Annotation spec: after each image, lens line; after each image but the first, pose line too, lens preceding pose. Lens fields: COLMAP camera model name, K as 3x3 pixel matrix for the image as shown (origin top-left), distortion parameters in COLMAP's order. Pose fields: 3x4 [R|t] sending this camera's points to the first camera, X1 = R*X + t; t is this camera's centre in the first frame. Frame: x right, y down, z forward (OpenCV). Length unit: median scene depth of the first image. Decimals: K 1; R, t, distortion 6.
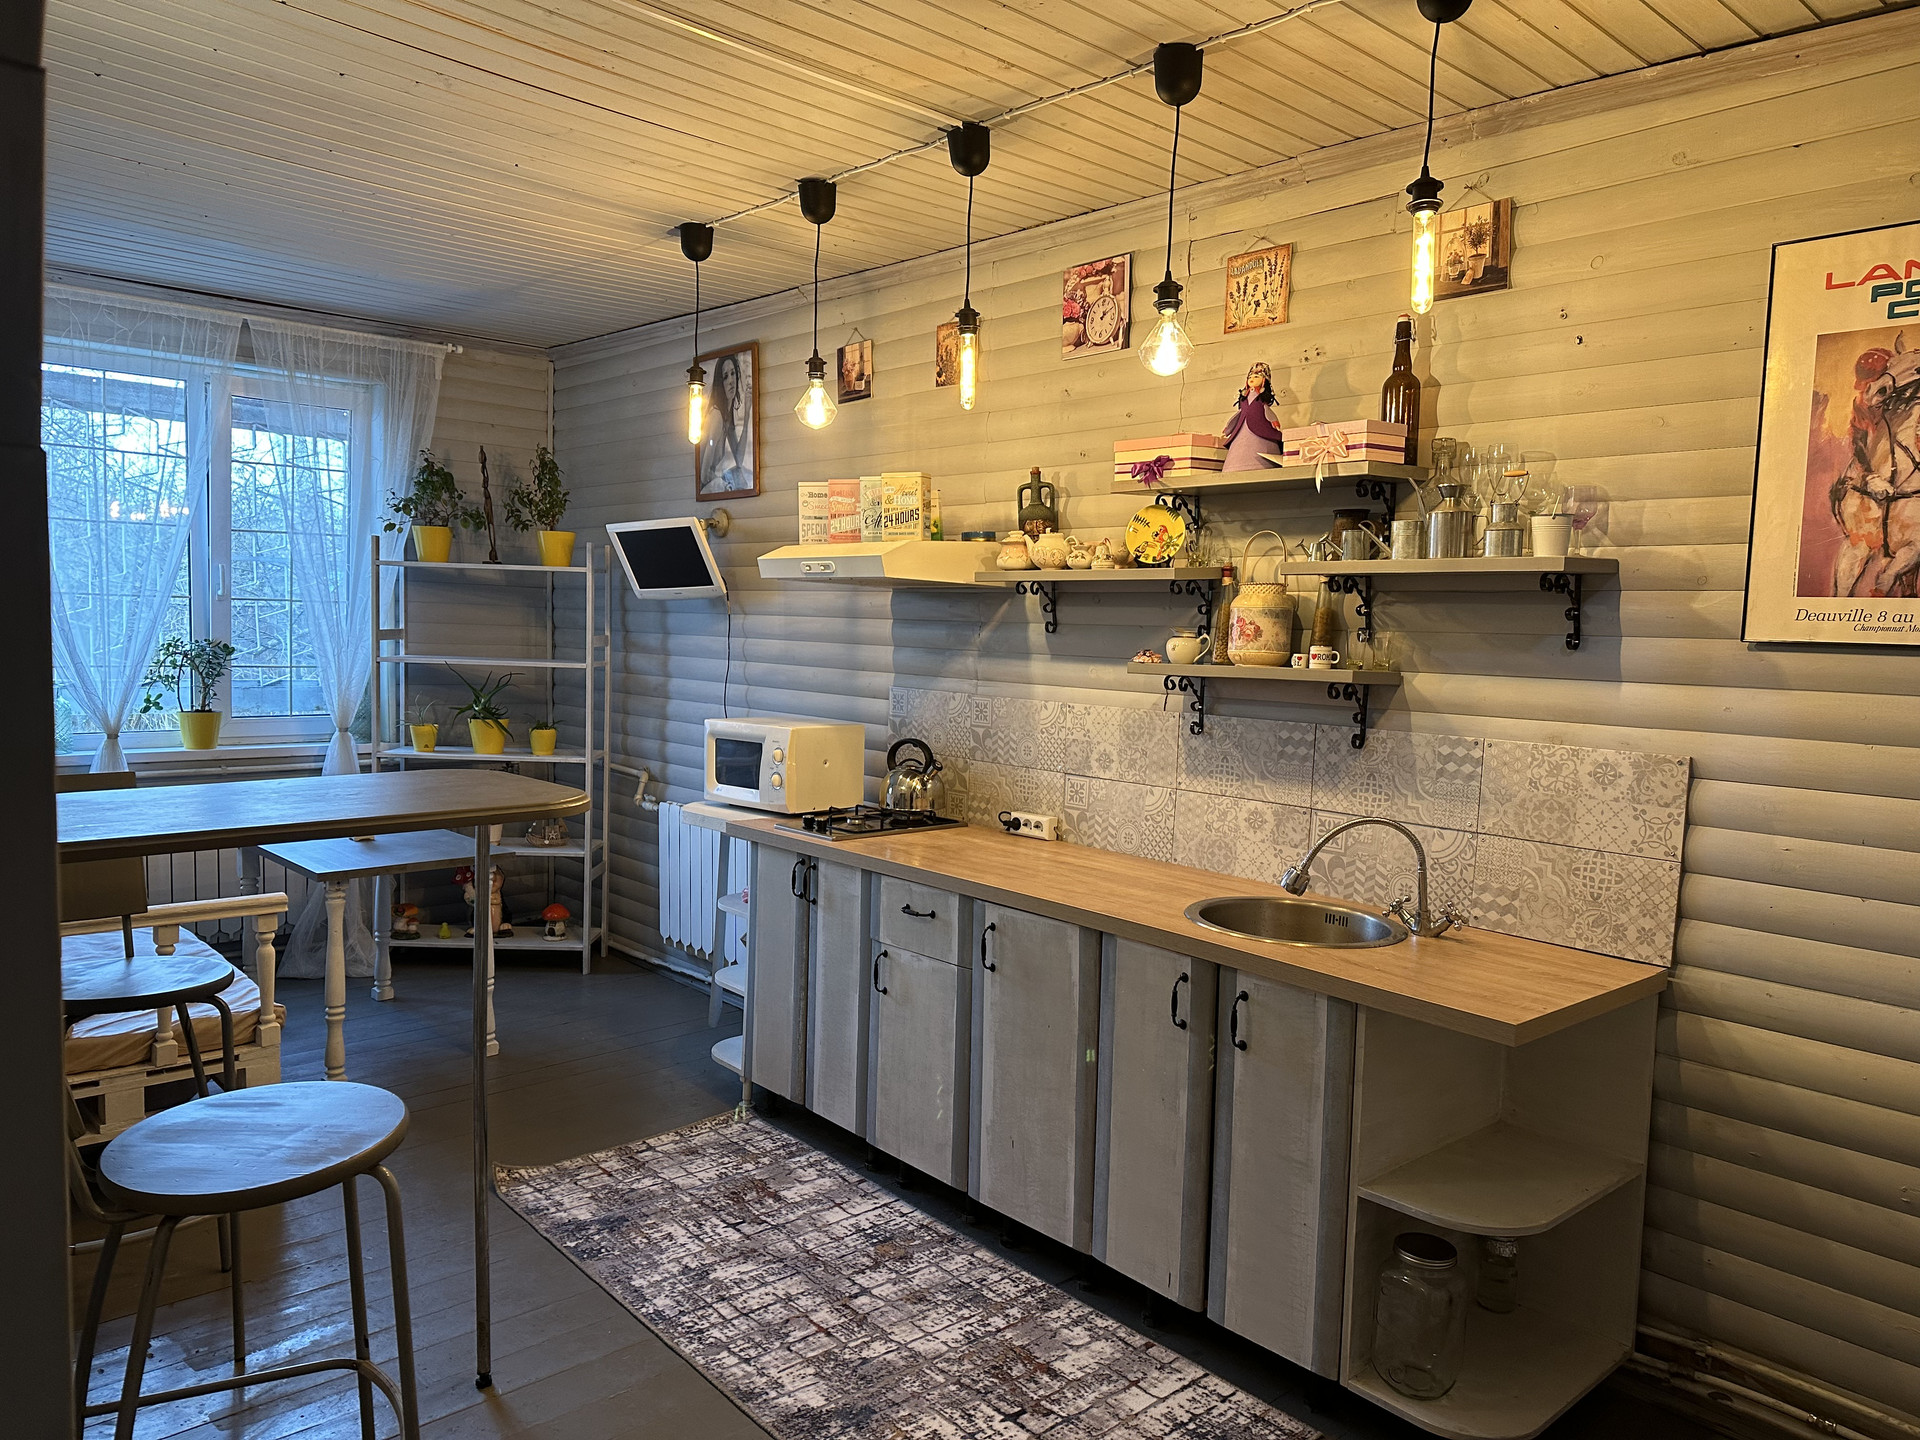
lens RADIAL K [[1330.7, 0, 960.0], [0, 1330.7, 720.0], [0, 0, 1]] dist [0.135015, -0.233734]
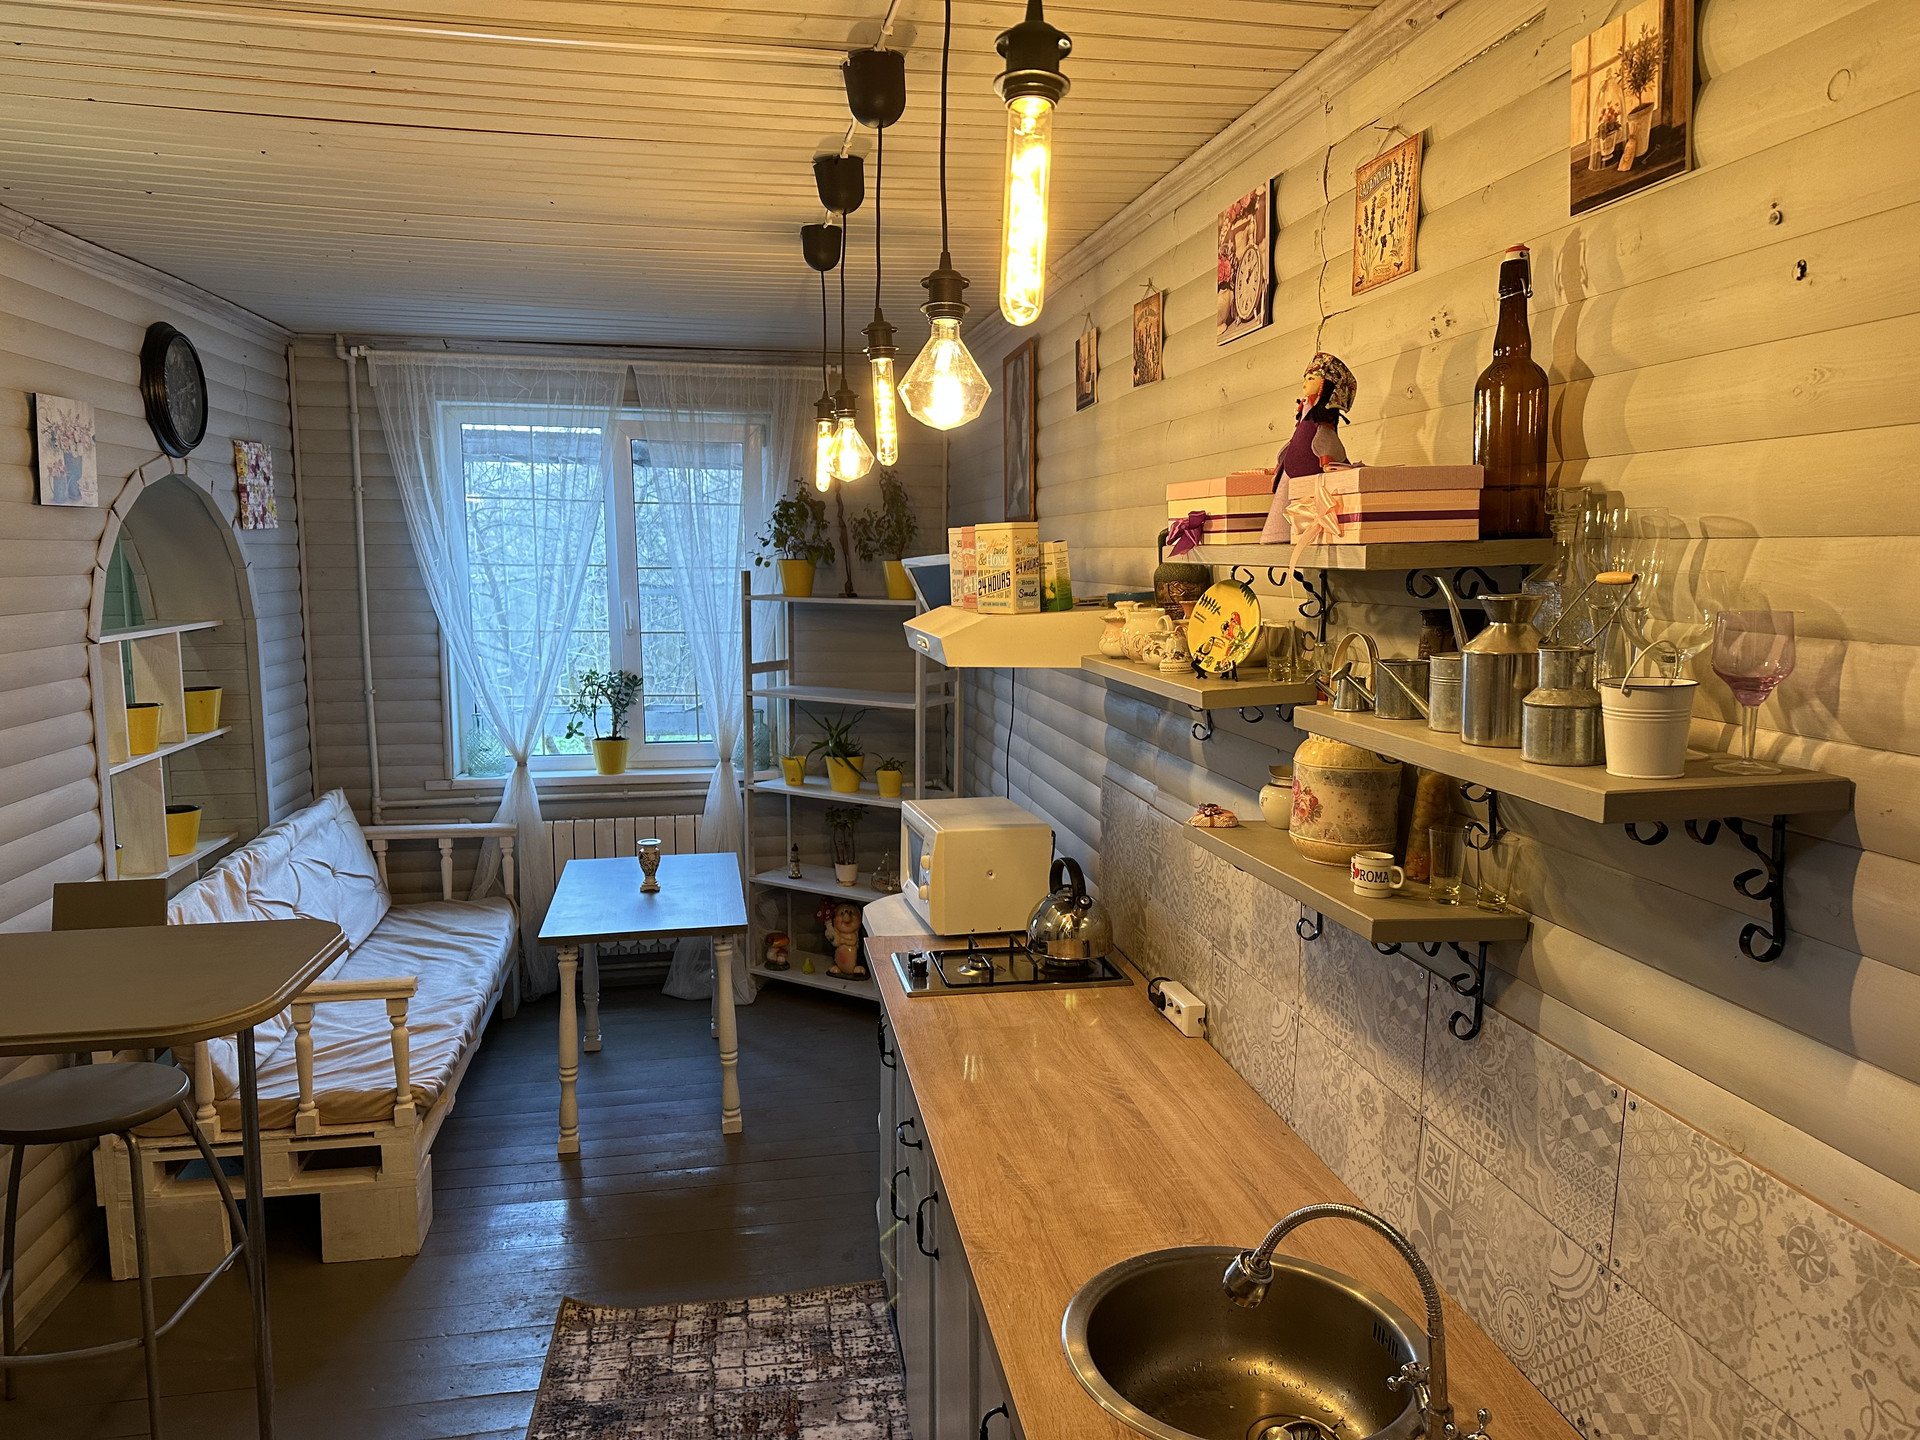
lens RADIAL K [[1350.7, 0, 960.0], [0, 1350.7, 720.0], [0, 0, 1]] dist [0.043845, -0.039063]
pose [[0.847374, 0.041668, -0.529360, 0.385221], [-0.020131, 0.998721, 0.046387, -0.123172], [0.530615, -0.028651, 0.847128, 0.391346]]
